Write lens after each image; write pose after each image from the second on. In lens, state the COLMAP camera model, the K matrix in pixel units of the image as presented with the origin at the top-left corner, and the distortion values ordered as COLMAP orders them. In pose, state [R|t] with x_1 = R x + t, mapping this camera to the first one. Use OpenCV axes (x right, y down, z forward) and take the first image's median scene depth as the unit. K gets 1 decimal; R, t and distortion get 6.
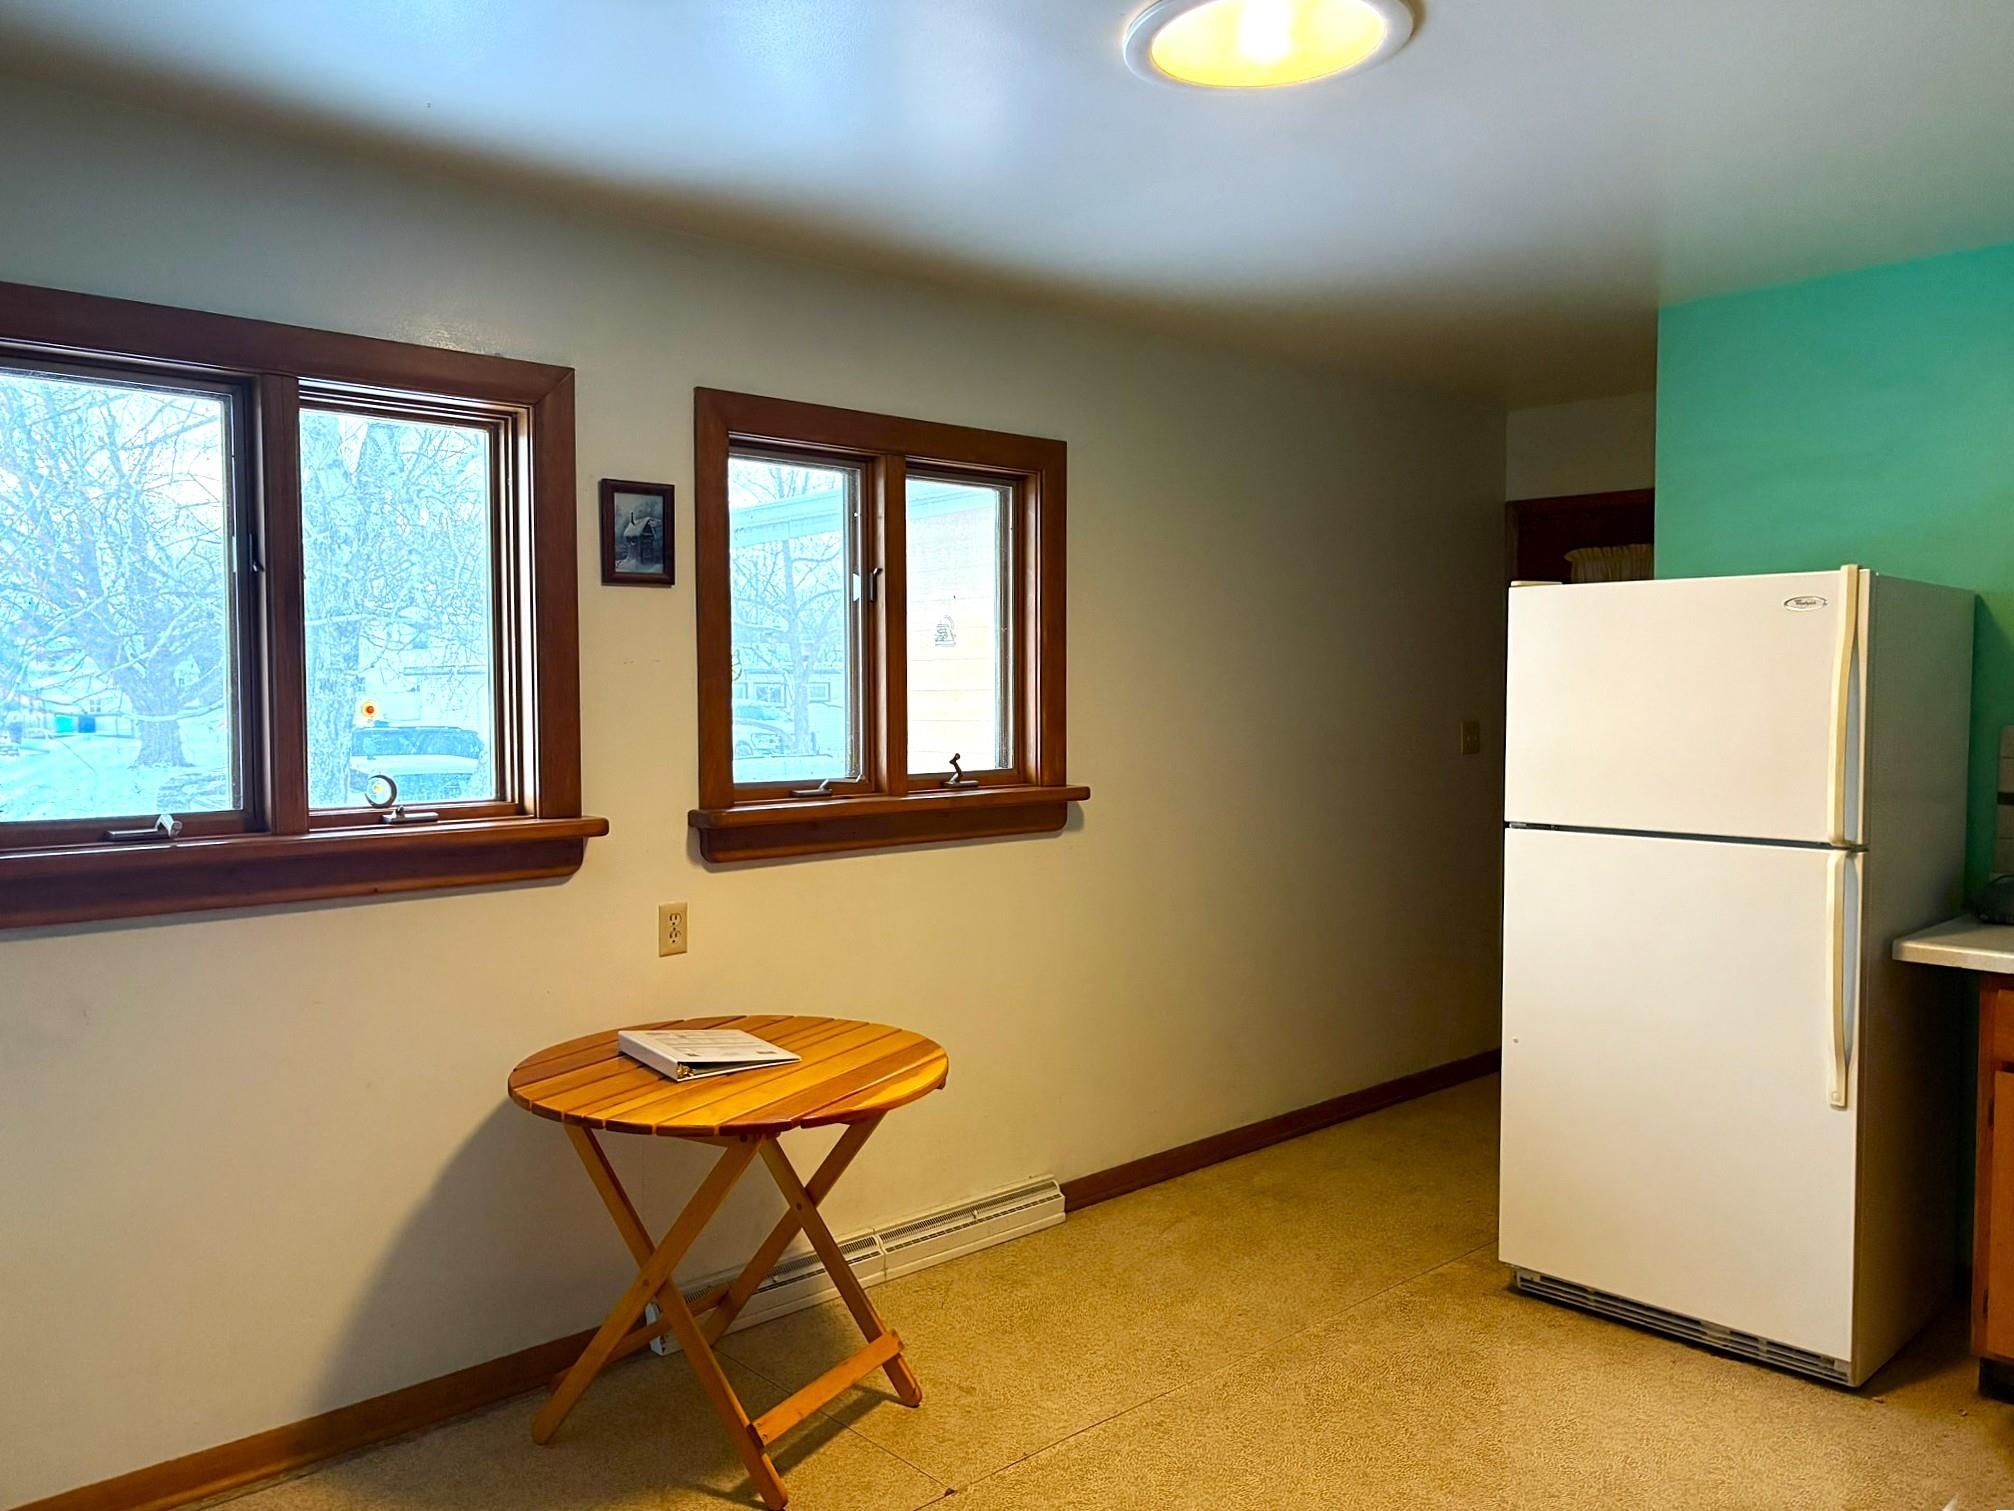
lens RADIAL K [[1556.5, 0, 1007.5], [0, 1556.5, 757.3], [0, 0, 1]] dist [0.061146, -0.029906]
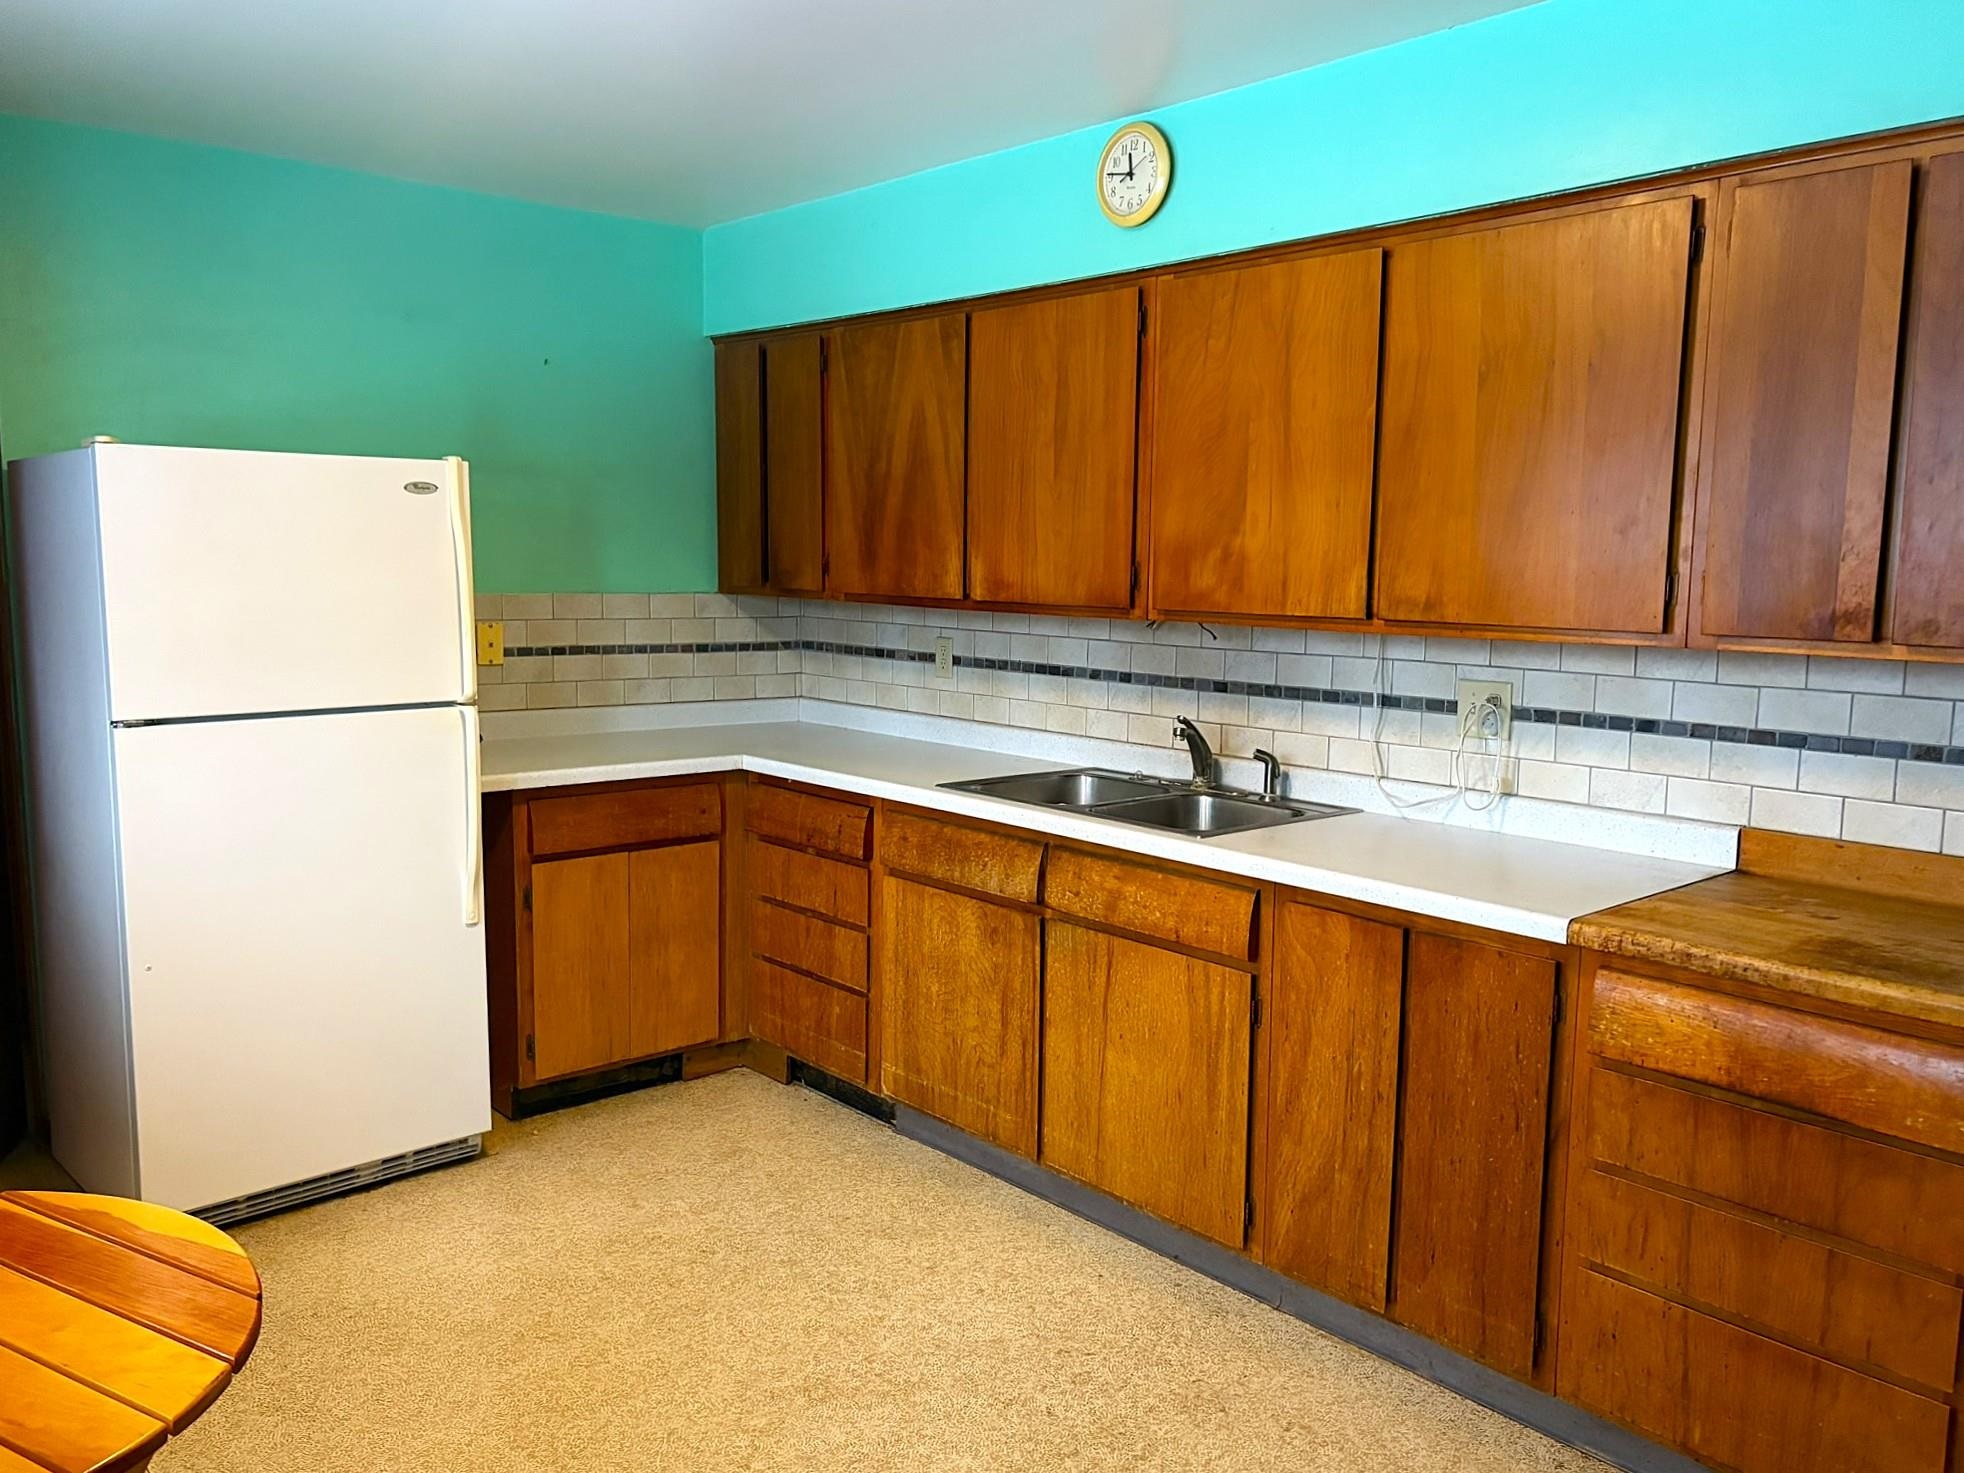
lens RADIAL K [[1517.9, 0, 982.5], [0, 1517.9, 737.6], [0, 0, 1]] dist [0.061146, -0.029906]
pose [[0.043641, -0.111539, 0.992801, -0.536869], [0.040115, 0.993142, 0.109814, -0.023798], [-0.998242, 0.035034, 0.047816, 0.532209]]
